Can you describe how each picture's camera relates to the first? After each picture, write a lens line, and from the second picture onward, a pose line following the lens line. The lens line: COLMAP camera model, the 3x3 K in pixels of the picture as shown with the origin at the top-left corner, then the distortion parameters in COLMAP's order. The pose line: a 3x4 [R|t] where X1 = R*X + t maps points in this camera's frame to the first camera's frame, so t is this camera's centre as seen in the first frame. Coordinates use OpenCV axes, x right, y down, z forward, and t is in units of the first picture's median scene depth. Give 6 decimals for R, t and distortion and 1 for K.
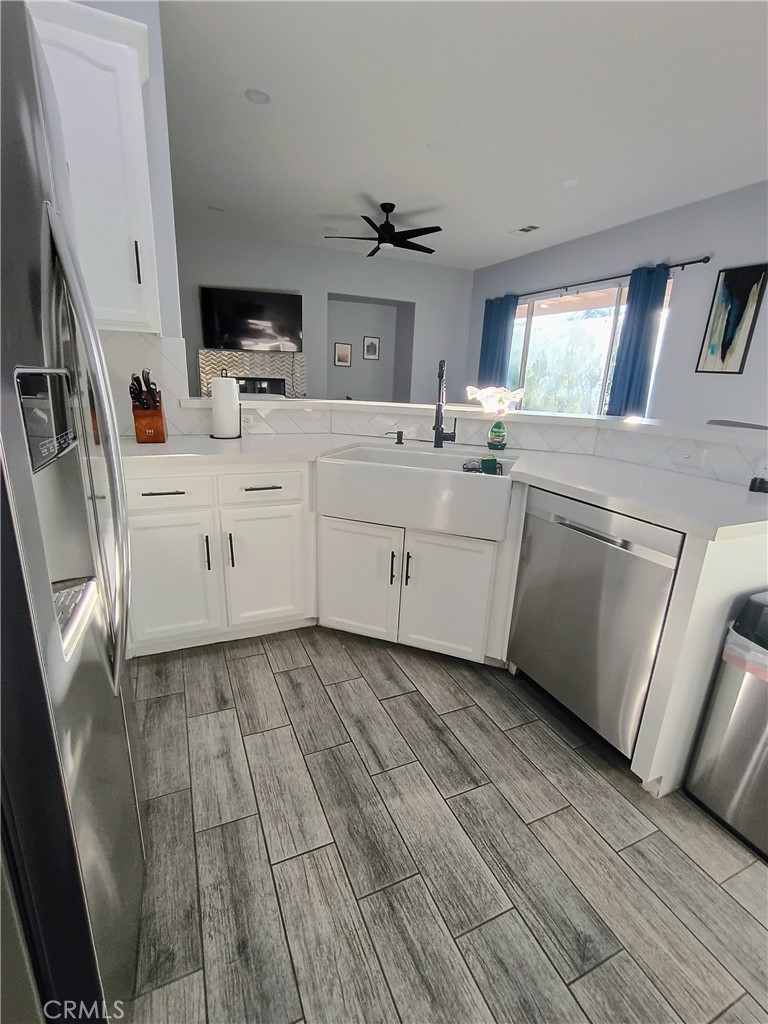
lens RADIAL K [[469.5, 0, 383.2], [0, 469.5, 518.9], [0, 0, 1]] dist [-0.002808, 0.001170]
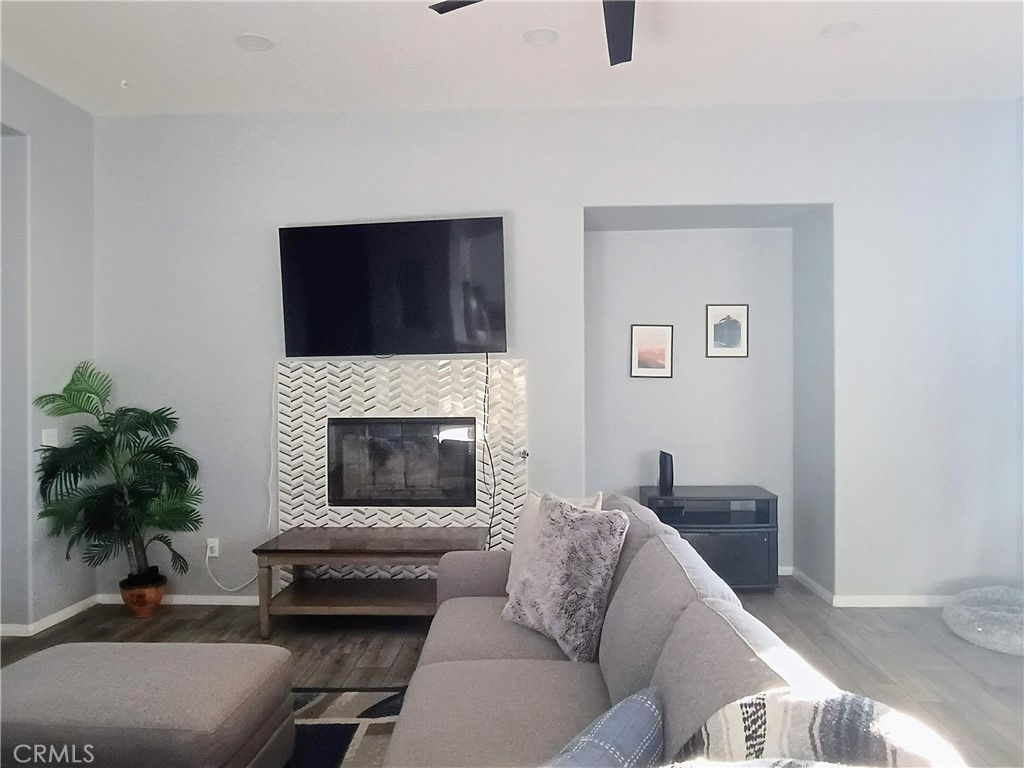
lens RADIAL K [[718.2, 0, 519.3], [0, 718.2, 385.4], [0, 0, 1]] dist [-0.008686, 0.005002]
pose [[0.893588, -0.048401, -0.446271, 0.138947], [-0.085224, 0.957796, -0.274525, -0.219636], [0.440724, 0.283346, 0.851750, 0.669687]]
